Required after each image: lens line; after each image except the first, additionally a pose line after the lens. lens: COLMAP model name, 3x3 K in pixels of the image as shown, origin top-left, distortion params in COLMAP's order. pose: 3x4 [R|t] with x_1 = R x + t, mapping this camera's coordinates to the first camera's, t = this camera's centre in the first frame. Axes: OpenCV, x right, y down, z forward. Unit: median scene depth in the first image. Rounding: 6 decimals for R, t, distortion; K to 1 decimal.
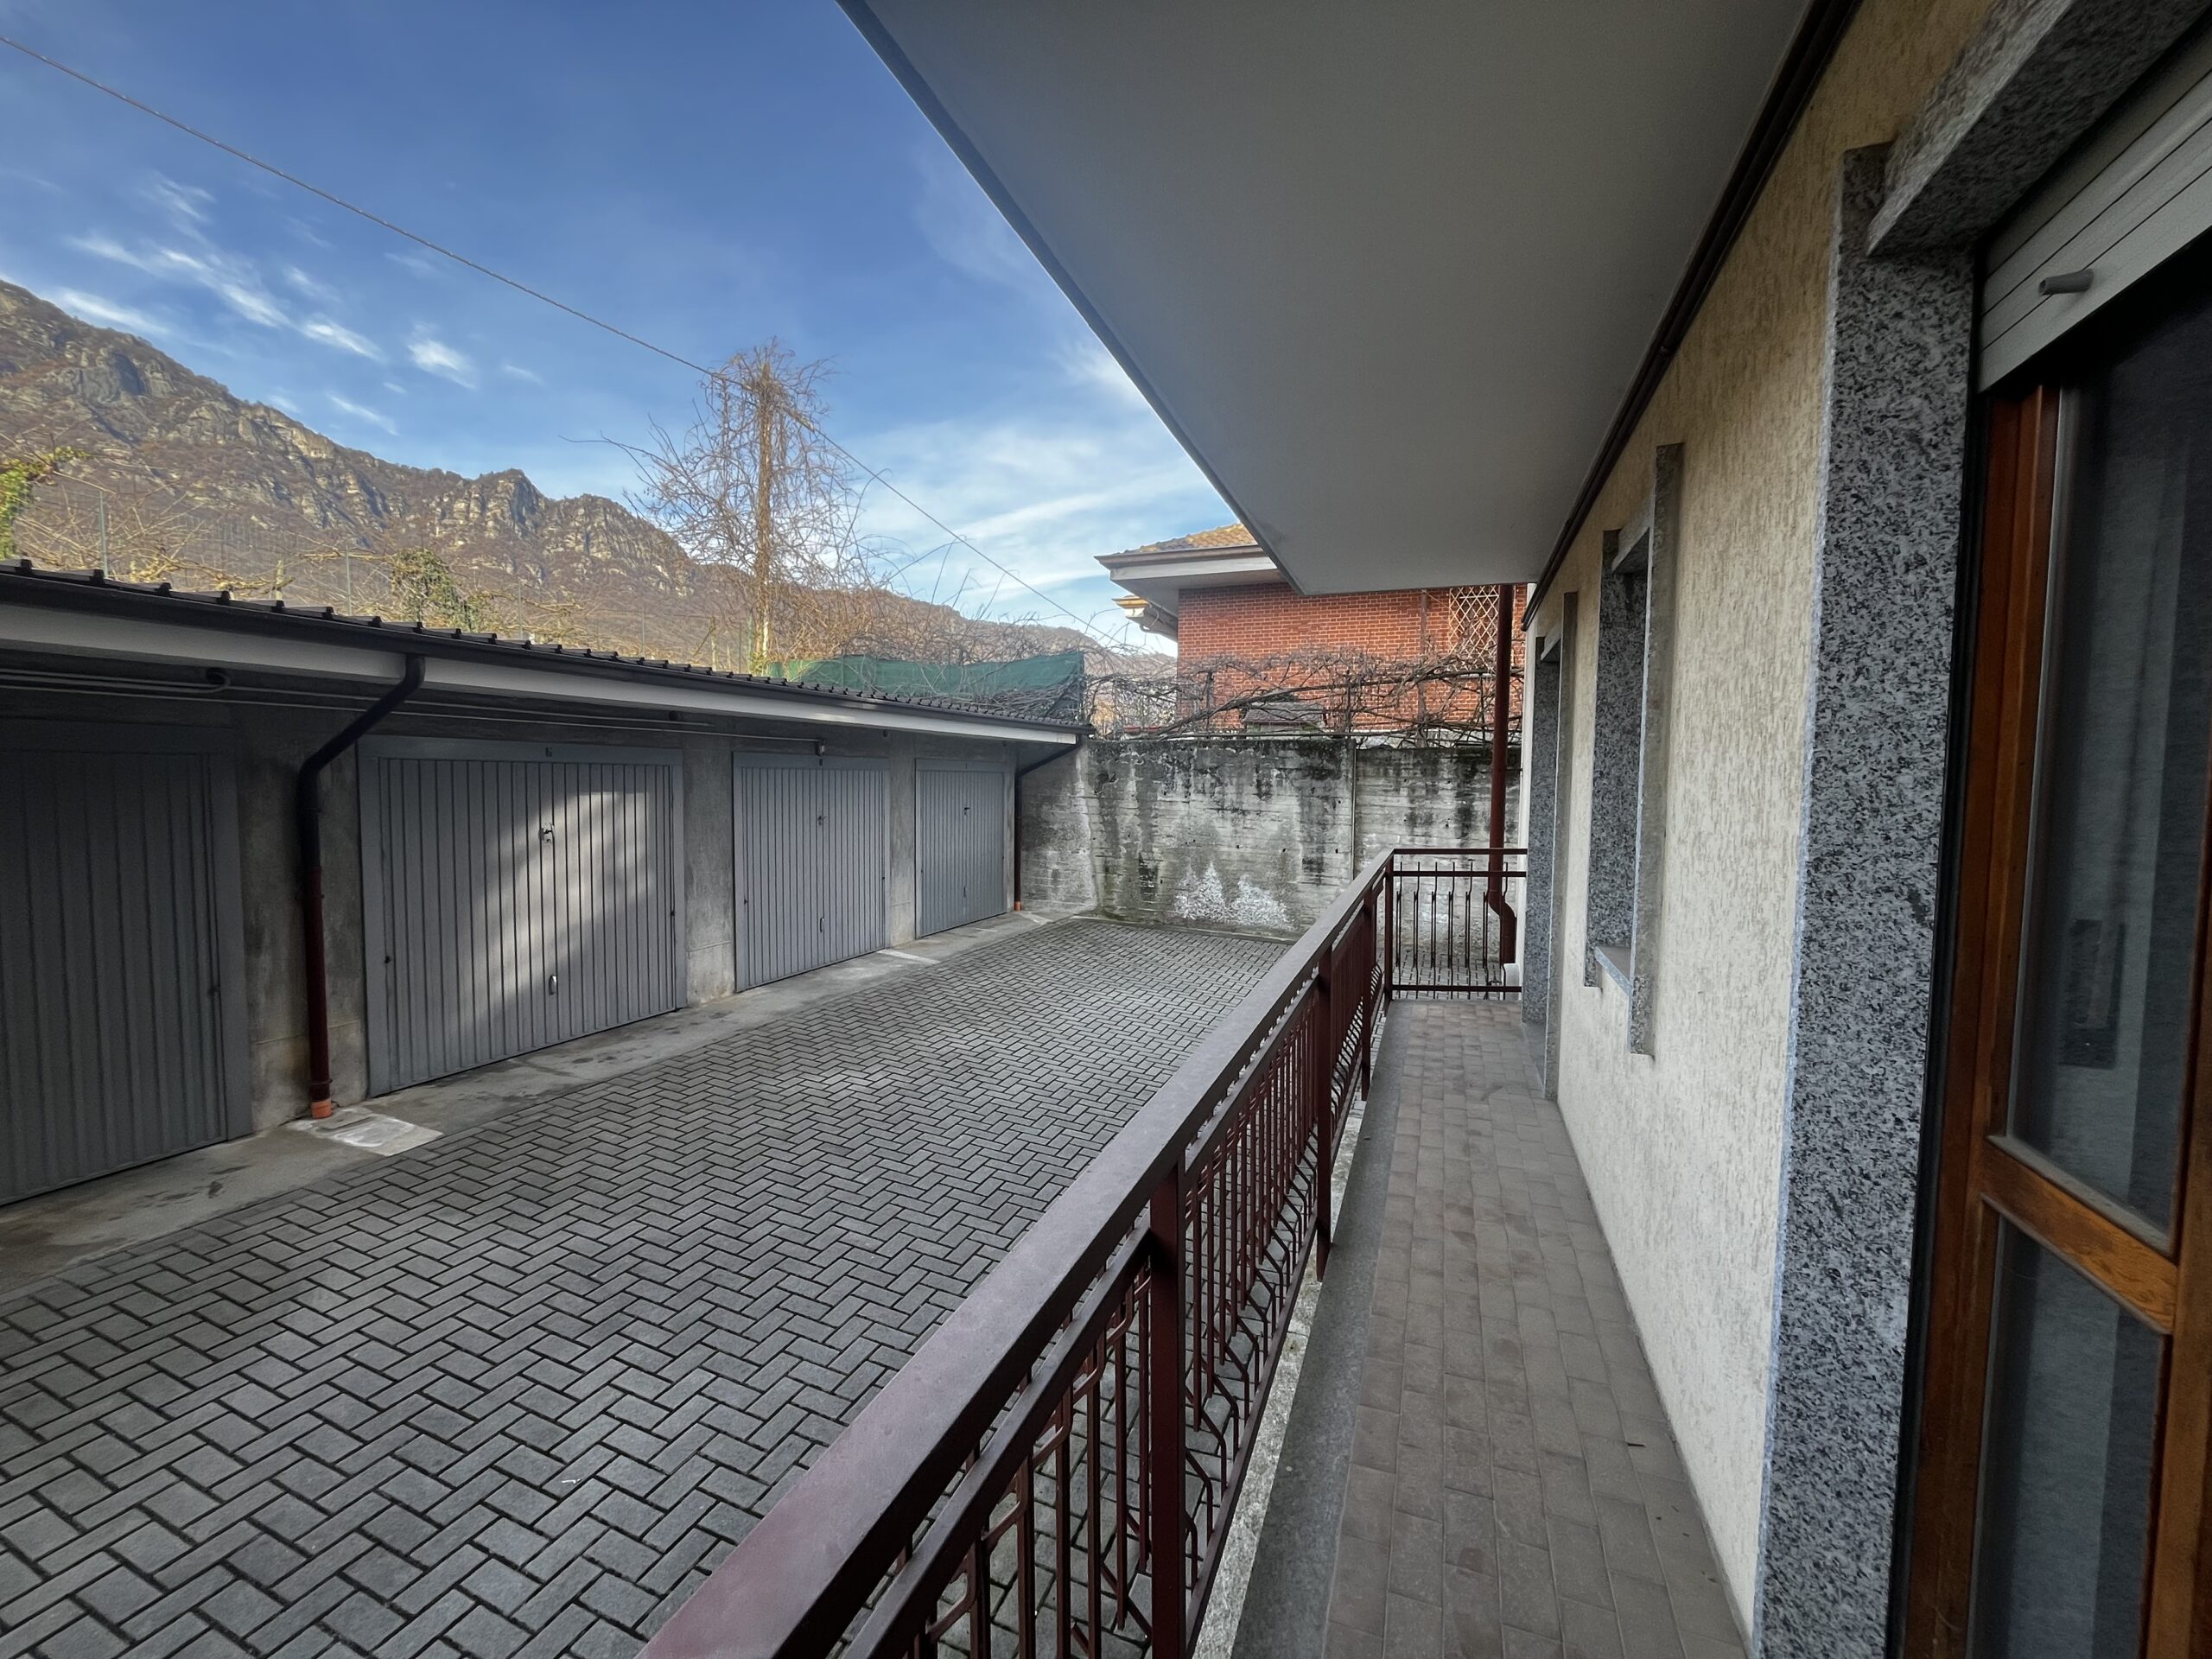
lens RADIAL K [[888.0, 0, 1107.4], [0, 888.0, 820.4], [0, 0, 1]] dist [-0.003288, 0.000245]
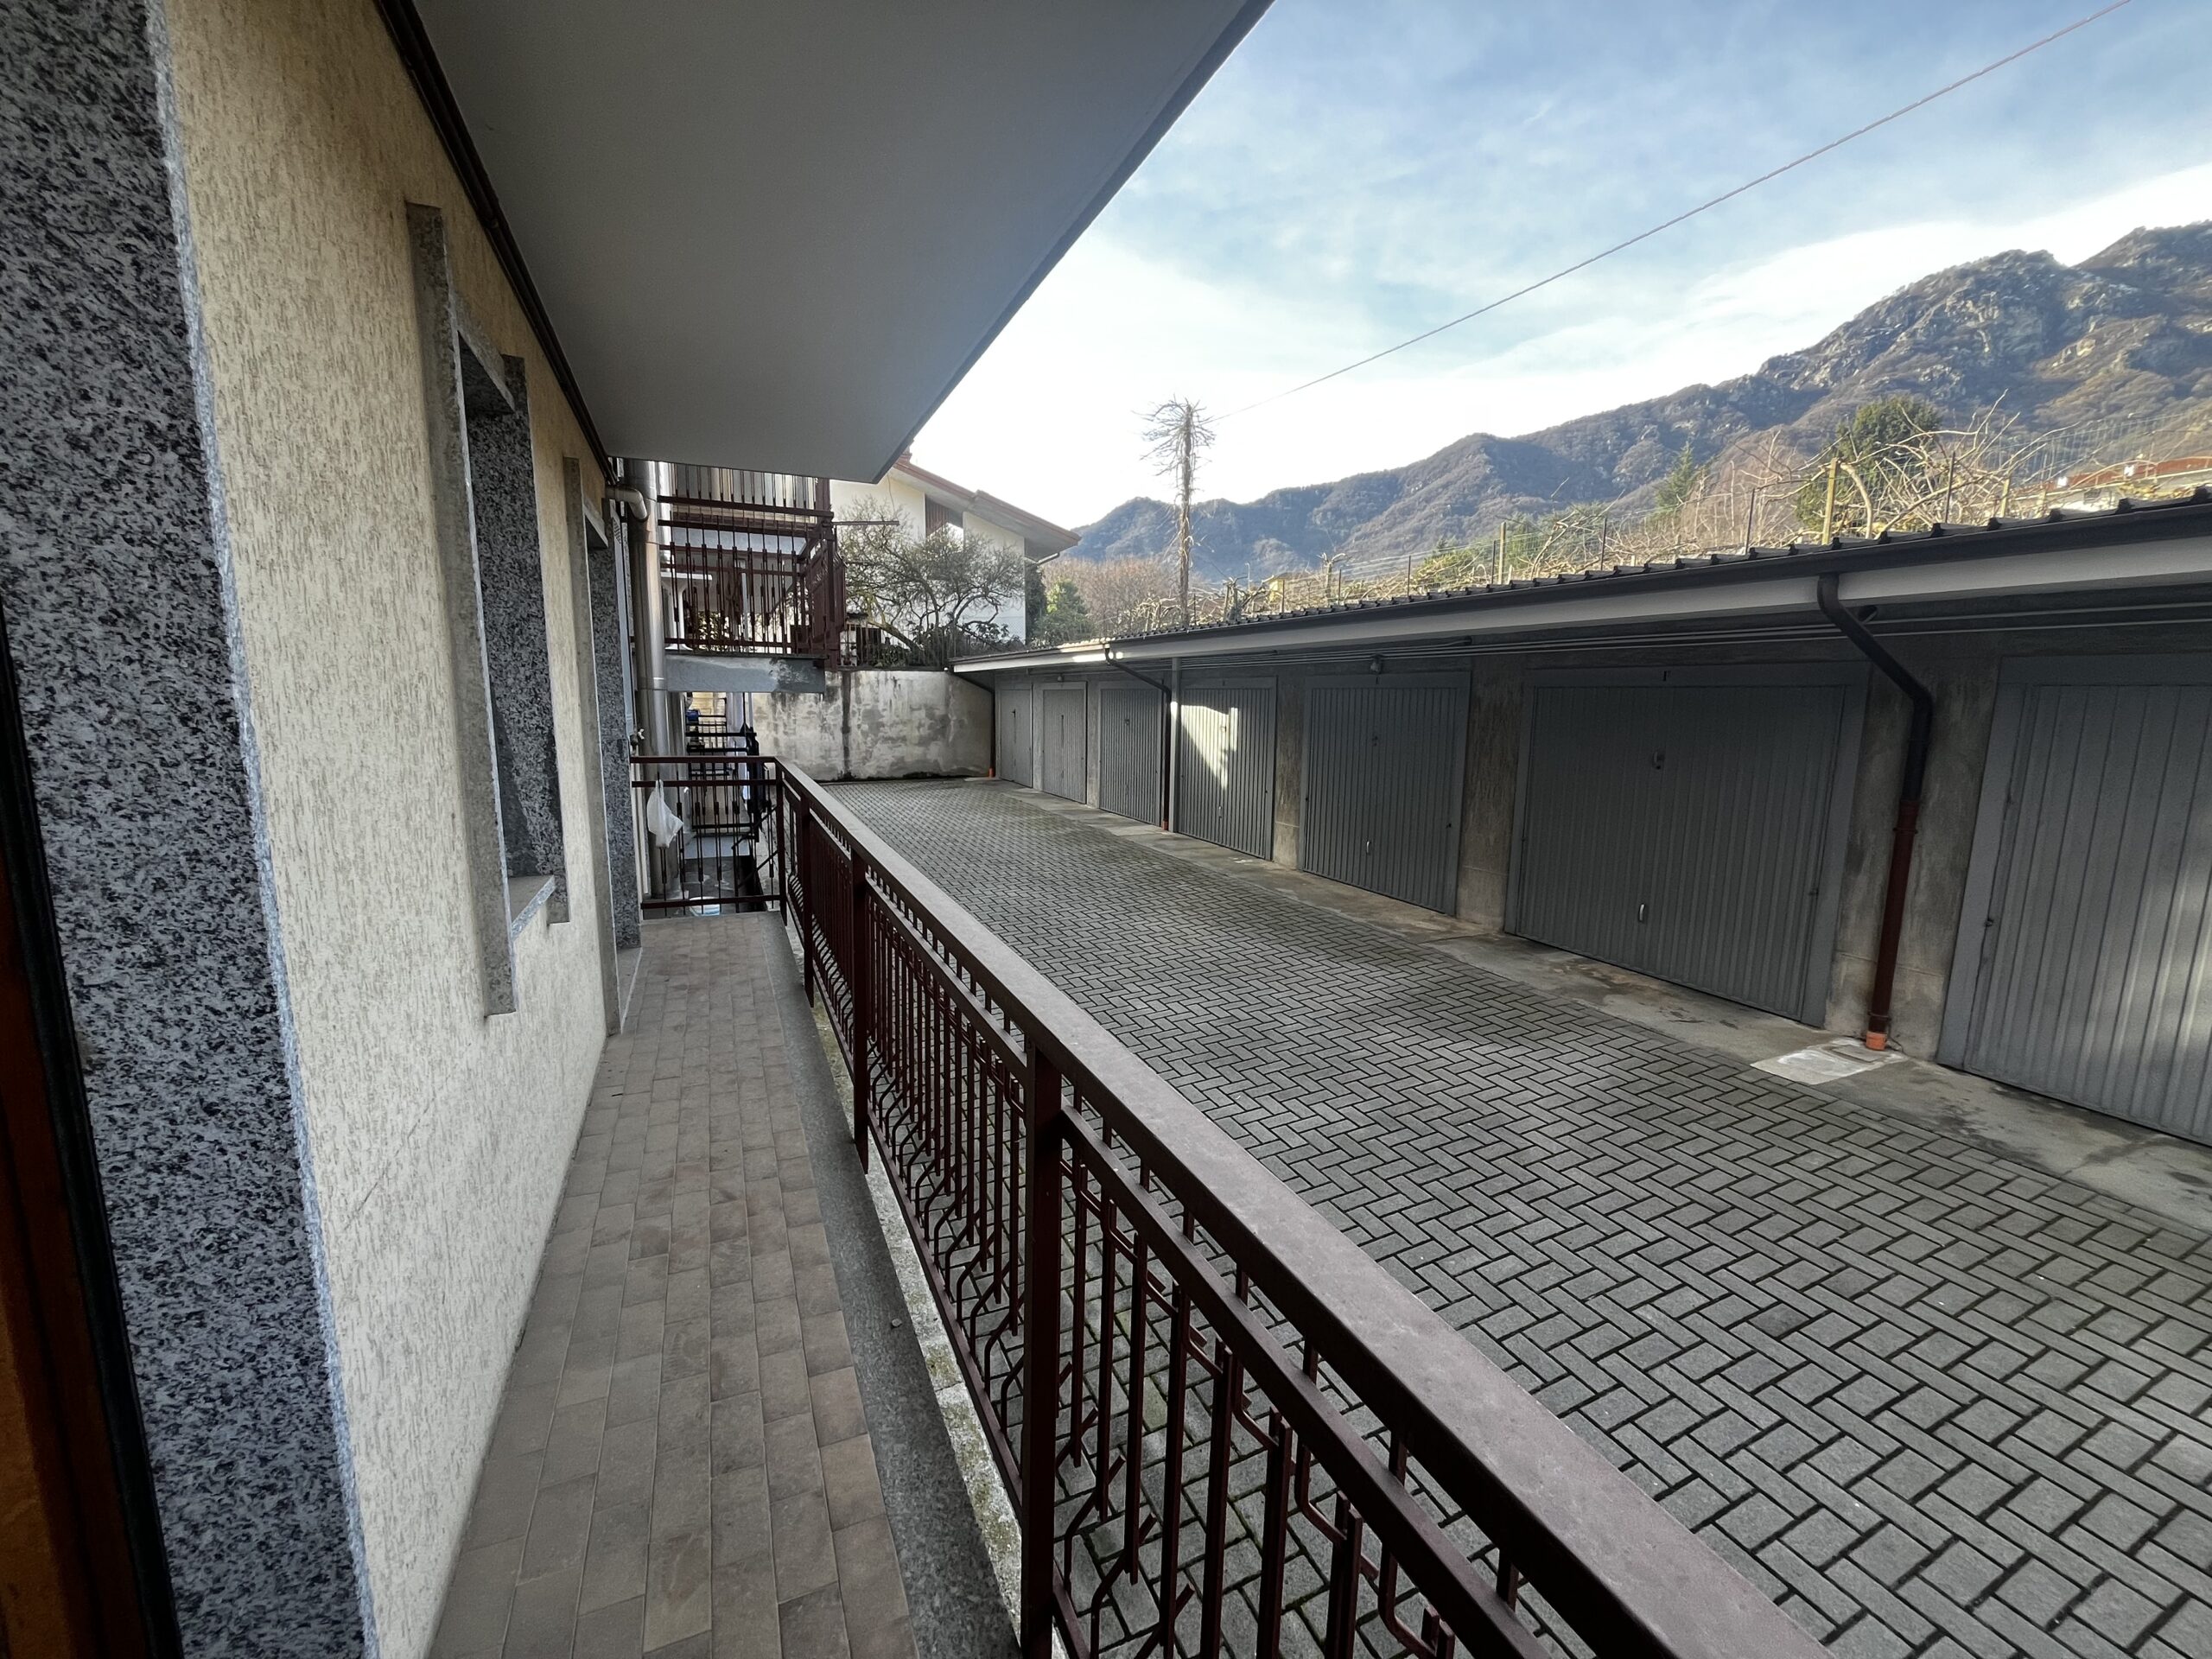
lens RADIAL K [[888.0, 0, 1113.9], [0, 888.0, 839.3], [0, 0, 1]] dist [-0.003288, 0.000245]
pose [[-0.707660, 0.093842, -0.700294, 0.435909], [-0.051211, 0.981721, 0.183305, -0.041229], [0.704695, 0.165580, -0.689919, 1.124096]]
